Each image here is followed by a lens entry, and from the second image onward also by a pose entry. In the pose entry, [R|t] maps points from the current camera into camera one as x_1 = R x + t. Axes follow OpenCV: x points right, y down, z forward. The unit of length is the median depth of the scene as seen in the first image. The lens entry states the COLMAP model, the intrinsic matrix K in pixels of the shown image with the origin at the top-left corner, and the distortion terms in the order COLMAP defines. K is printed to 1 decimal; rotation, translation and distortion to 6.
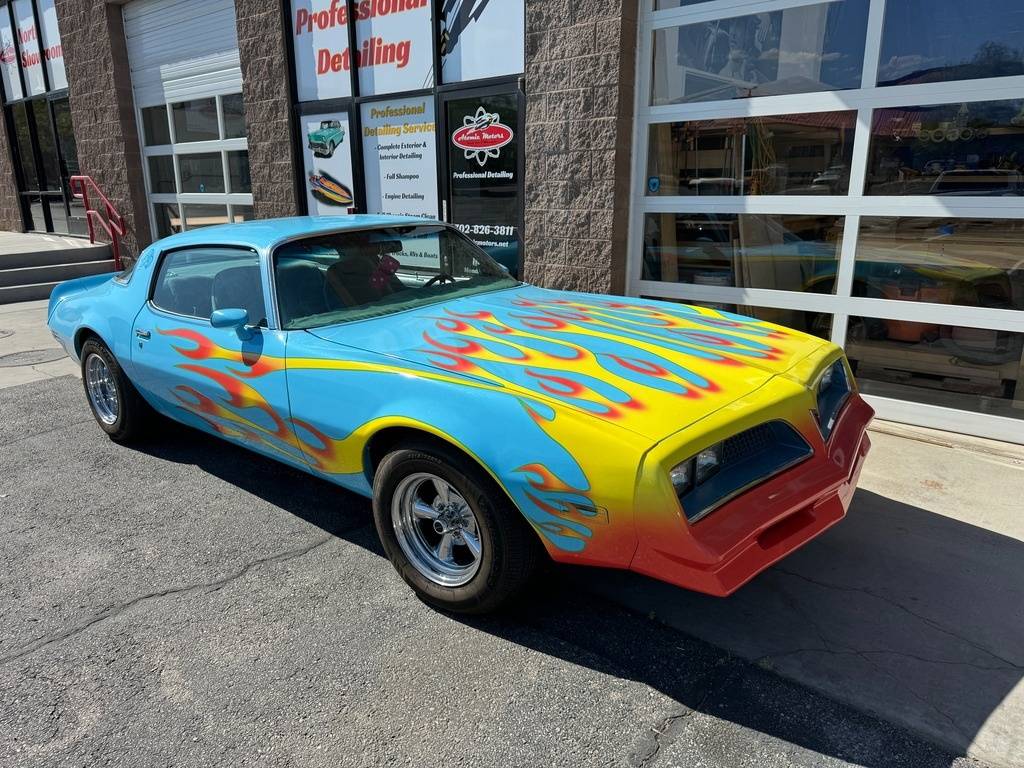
lens RADIAL K [[721.9, 0, 516.1], [0, 721.9, 384.7], [0, 0, 1]] dist [0.036861, -0.039273]
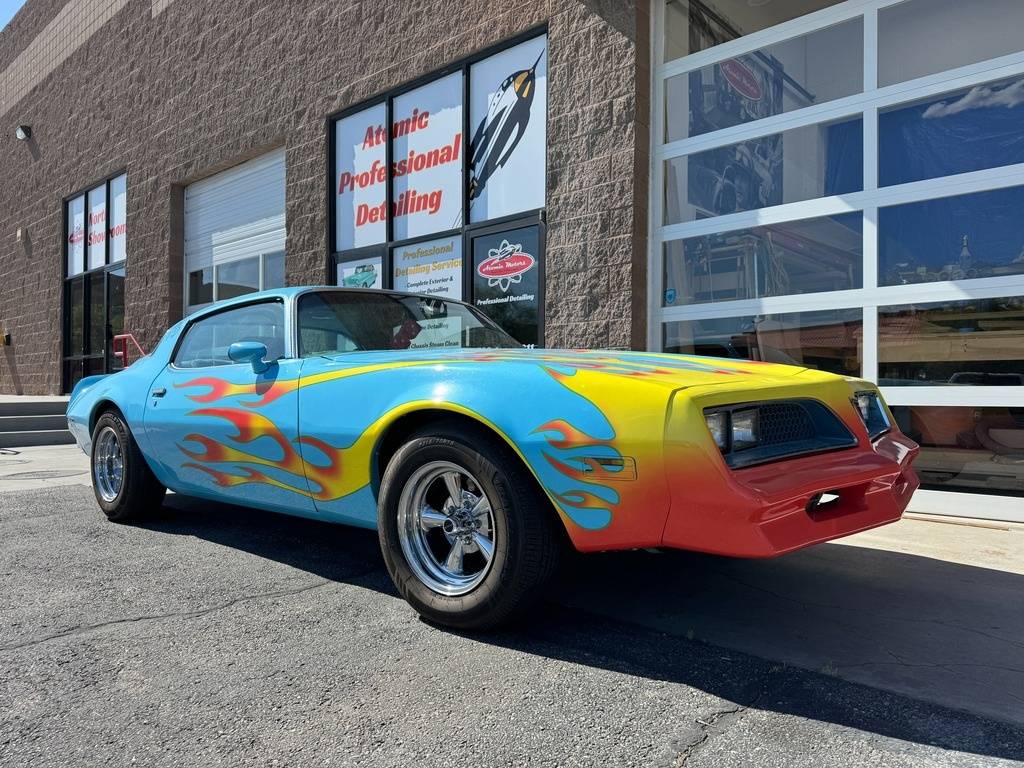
lens RADIAL K [[721.9, 0, 519.4], [0, 721.9, 384.2], [0, 0, 1]] dist [0.036861, -0.039273]
pose [[0.999669, 0.009213, -0.024004, 0.001337], [-0.015542, 0.960243, -0.278732, 0.198341], [0.020482, 0.279013, 0.960069, 0.059196]]
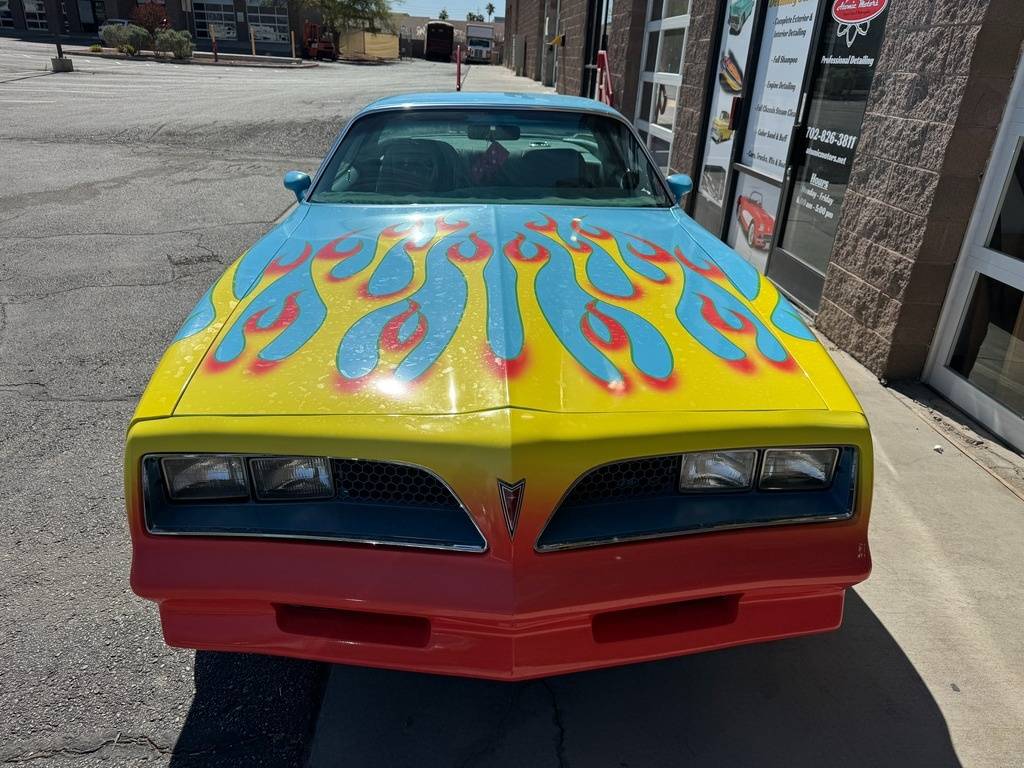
lens RADIAL K [[721.9, 0, 506.7], [0, 721.9, 378.4], [0, 0, 1]] dist [0.036861, -0.039273]
pose [[0.677313, 0.333756, -0.655633, 0.521667], [-0.245936, 0.942623, 0.225782, -0.119449], [0.693371, 0.008319, 0.720533, 0.408983]]
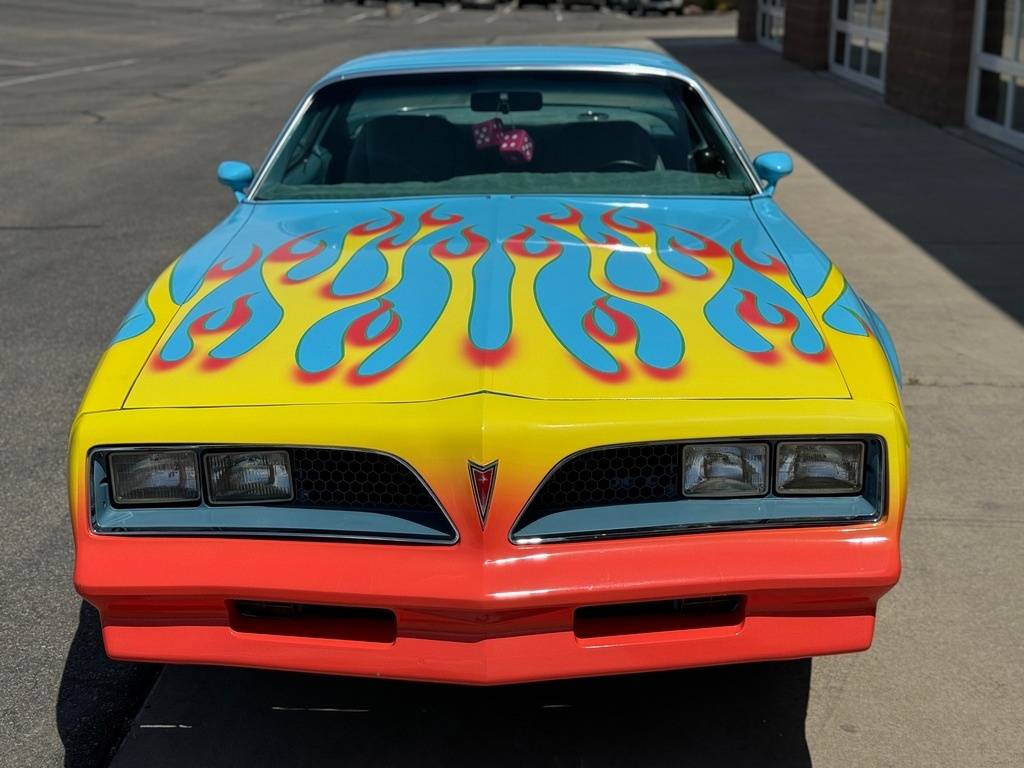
lens RADIAL K [[1445.6, 0, 512.1], [0, 1445.6, 382.7], [0, 0, 1]] dist [-0.053397, 0.000000]
pose [[0.637483, 0.233673, -0.734174, 0.829005], [-0.223565, 0.968002, 0.113974, -0.104513], [0.737315, 0.091479, 0.669326, 0.206777]]
